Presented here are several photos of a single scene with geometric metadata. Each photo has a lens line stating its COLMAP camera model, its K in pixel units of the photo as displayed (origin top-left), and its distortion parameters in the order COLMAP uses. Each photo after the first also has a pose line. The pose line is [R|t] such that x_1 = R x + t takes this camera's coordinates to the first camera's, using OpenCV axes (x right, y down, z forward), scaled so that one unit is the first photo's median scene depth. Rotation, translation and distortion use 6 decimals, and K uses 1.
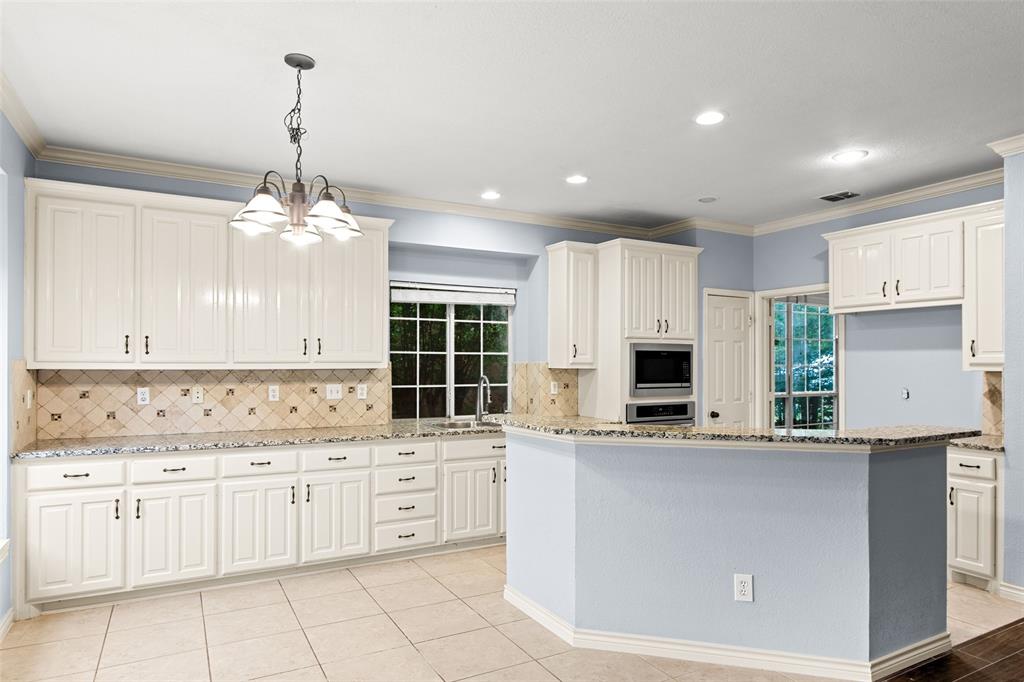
lens RADIAL K [[636.3, 0, 547.5], [0, 636.3, 368.4], [0, 0, 1]] dist [-0.016944, 0.011933]
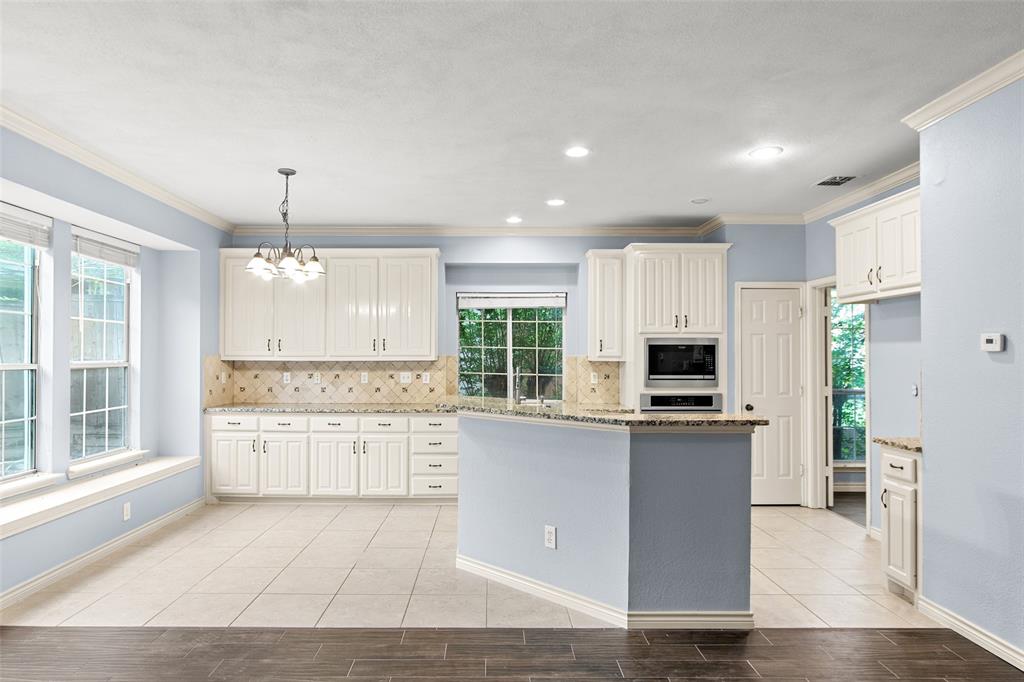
lens RADIAL K [[611.0, 0, 468.2], [0, 611.0, 358.5], [0, 0, 1]] dist [-0.013669, 0.010554]
pose [[0.865164, 0.000217, -0.501489, 0.510325], [-0.002891, 0.999985, -0.004554, 0.001447], [0.501481, 0.005390, 0.865152, -0.077746]]
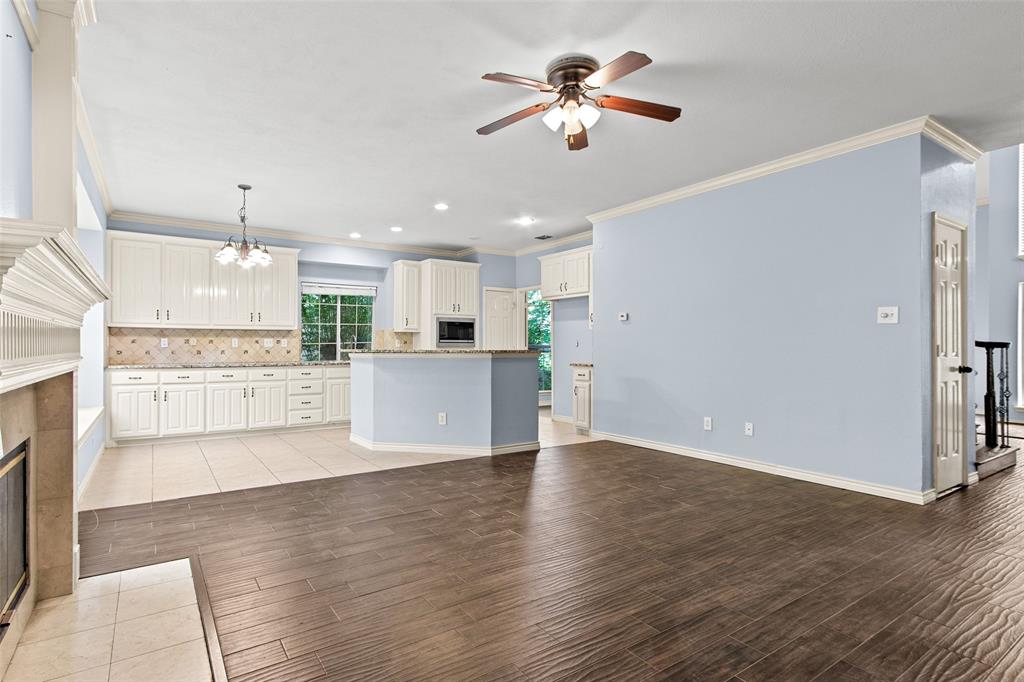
lens RADIAL K [[496.6, 0, 466.0], [0, 496.6, 349.6], [0, 0, 1]] dist [0.004711, 0.001605]
pose [[0.999706, 0.000210, 0.024243, 0.231270], [-0.000288, 0.999995, 0.003197, 0.060612], [-0.024242, -0.003203, 0.999701, -0.519026]]
